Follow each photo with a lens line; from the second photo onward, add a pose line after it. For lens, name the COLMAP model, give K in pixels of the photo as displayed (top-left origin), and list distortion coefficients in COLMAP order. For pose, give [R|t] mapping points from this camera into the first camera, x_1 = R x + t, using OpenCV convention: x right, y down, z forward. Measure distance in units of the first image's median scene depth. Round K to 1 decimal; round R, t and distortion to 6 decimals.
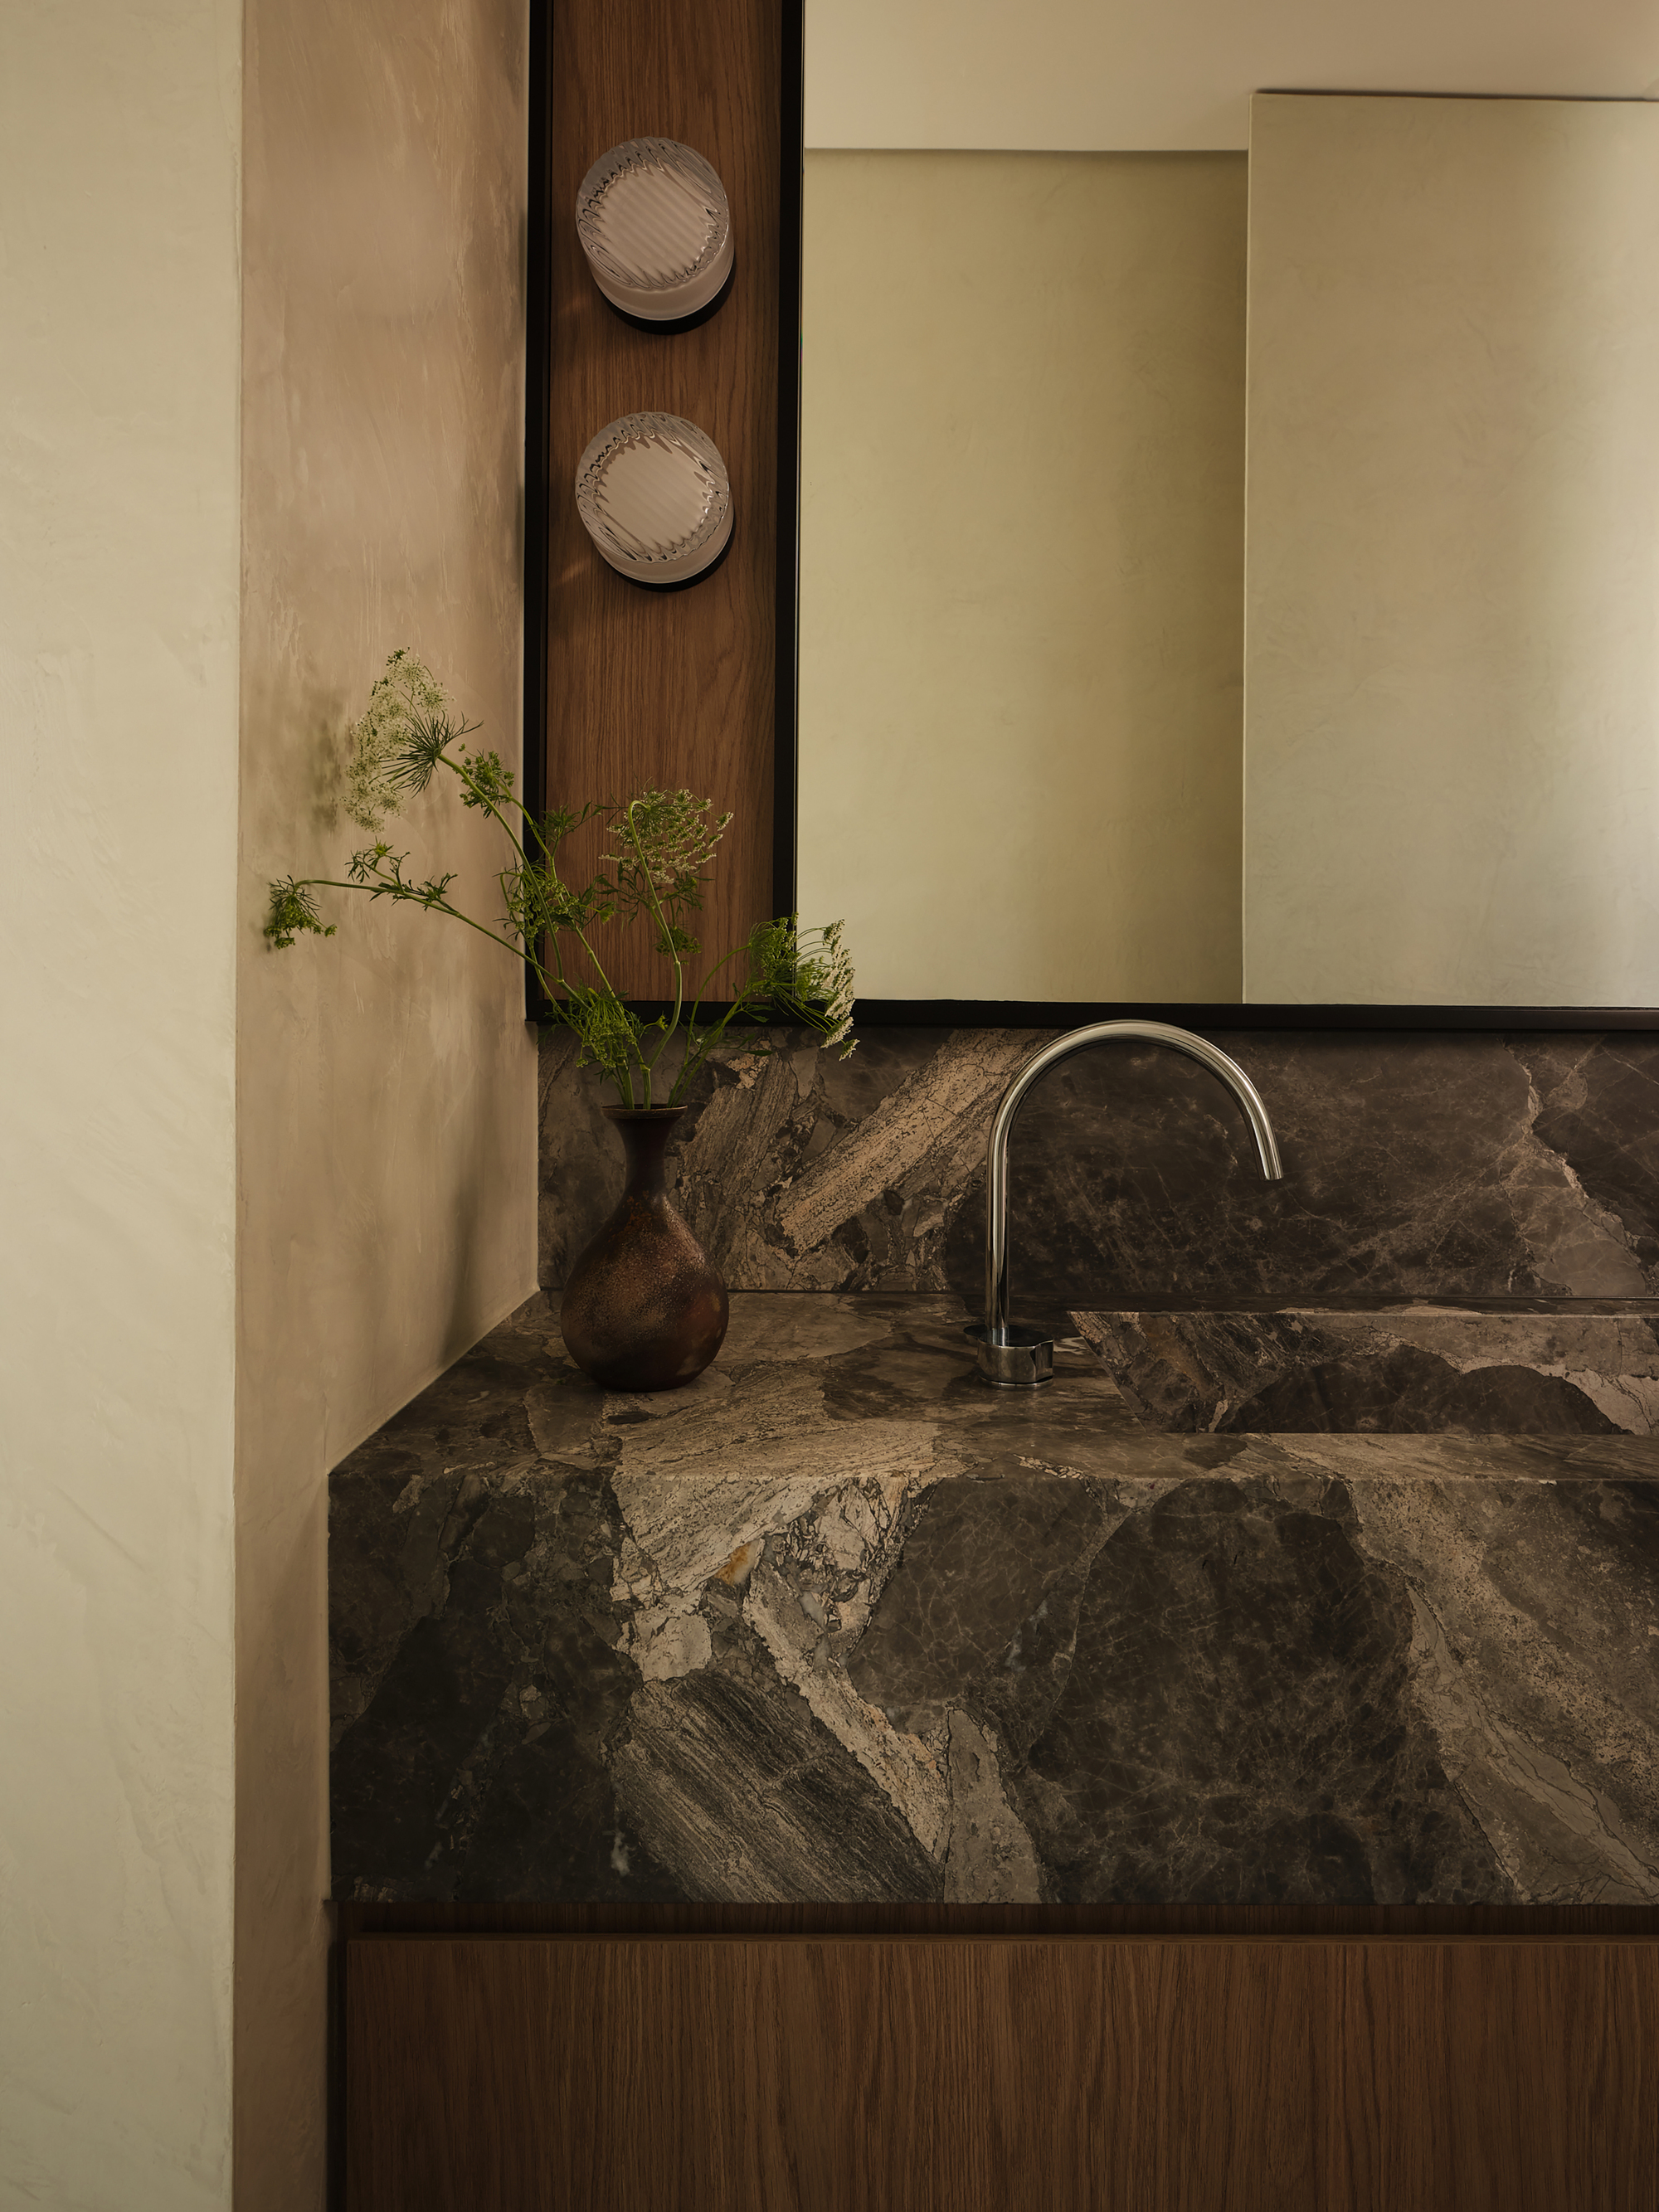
lens RADIAL K [[1414.8, 0, 829.5], [0, 1414.8, 1036.5], [0, 0, 1]] dist [0.001297, 0.001278]
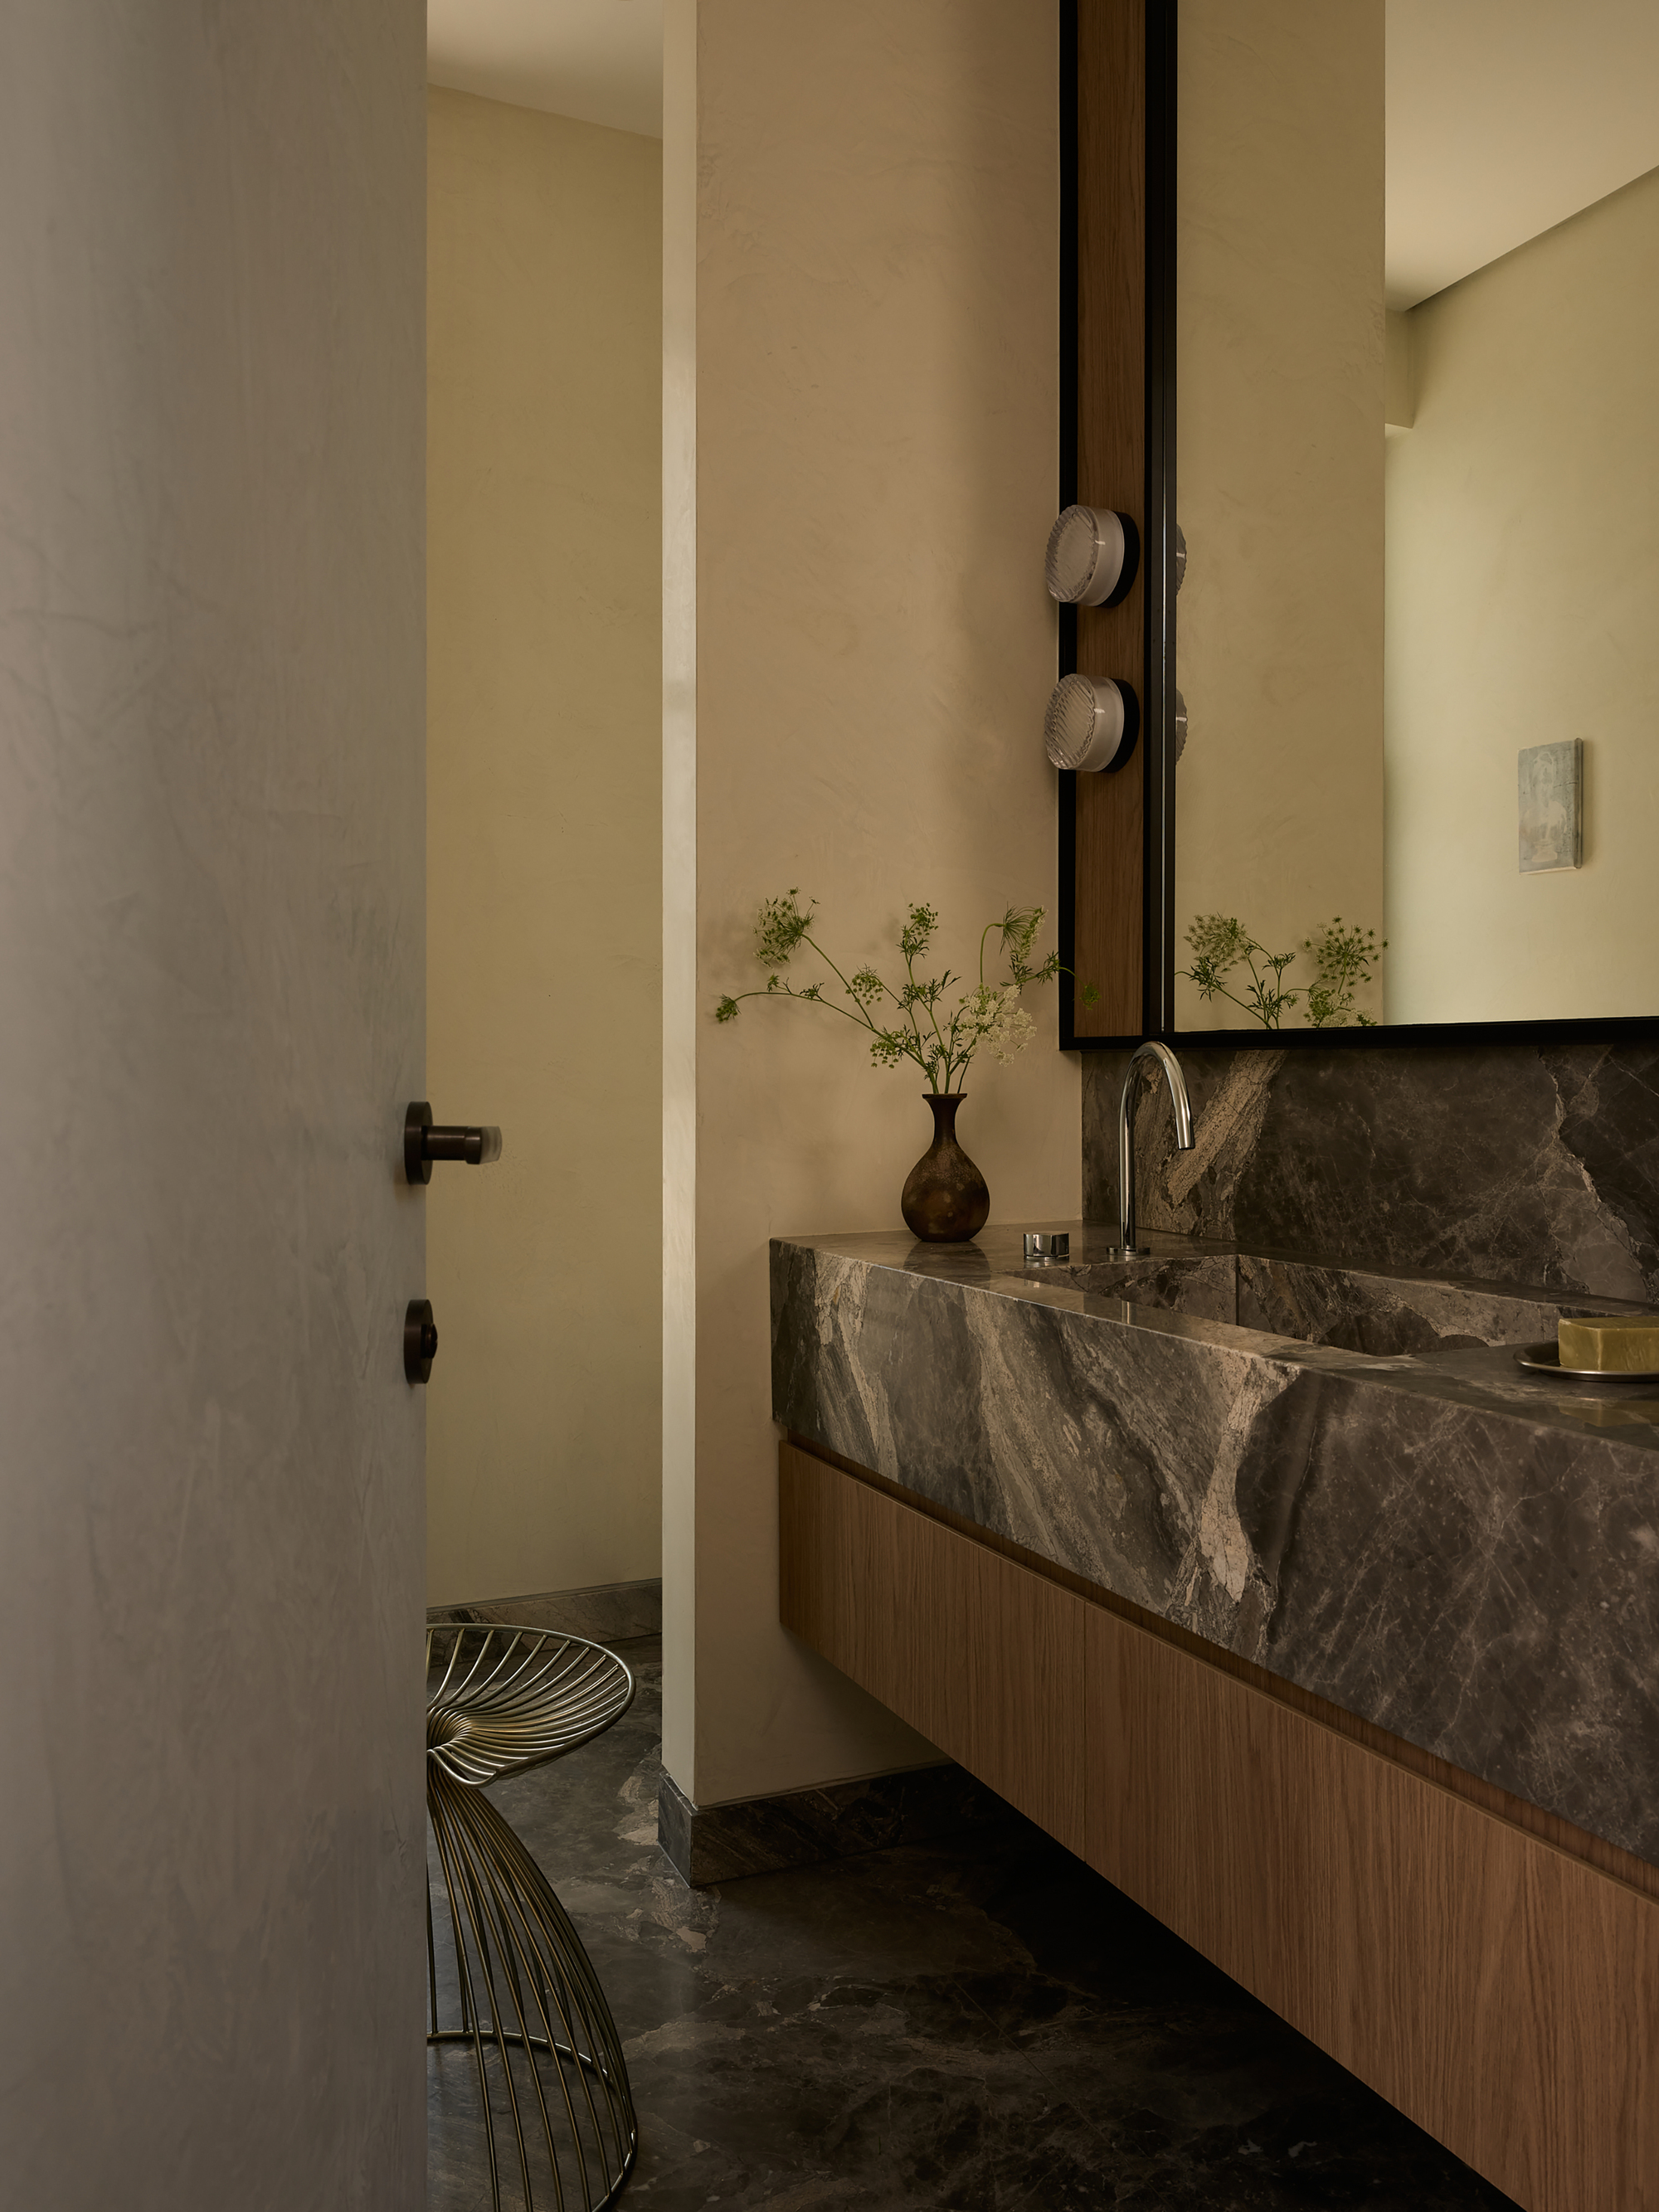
lens RADIAL K [[2168.1, 0, 829.5], [0, 2168.1, 1106.0], [0, 0, 1]] dist [-0.141599, 1.001838]
pose [[0.319655, 0.004362, -0.947524, 1.913888], [-0.009862, 0.999951, 0.001277, 0.048570], [0.947483, 0.008937, 0.319682, -0.046275]]
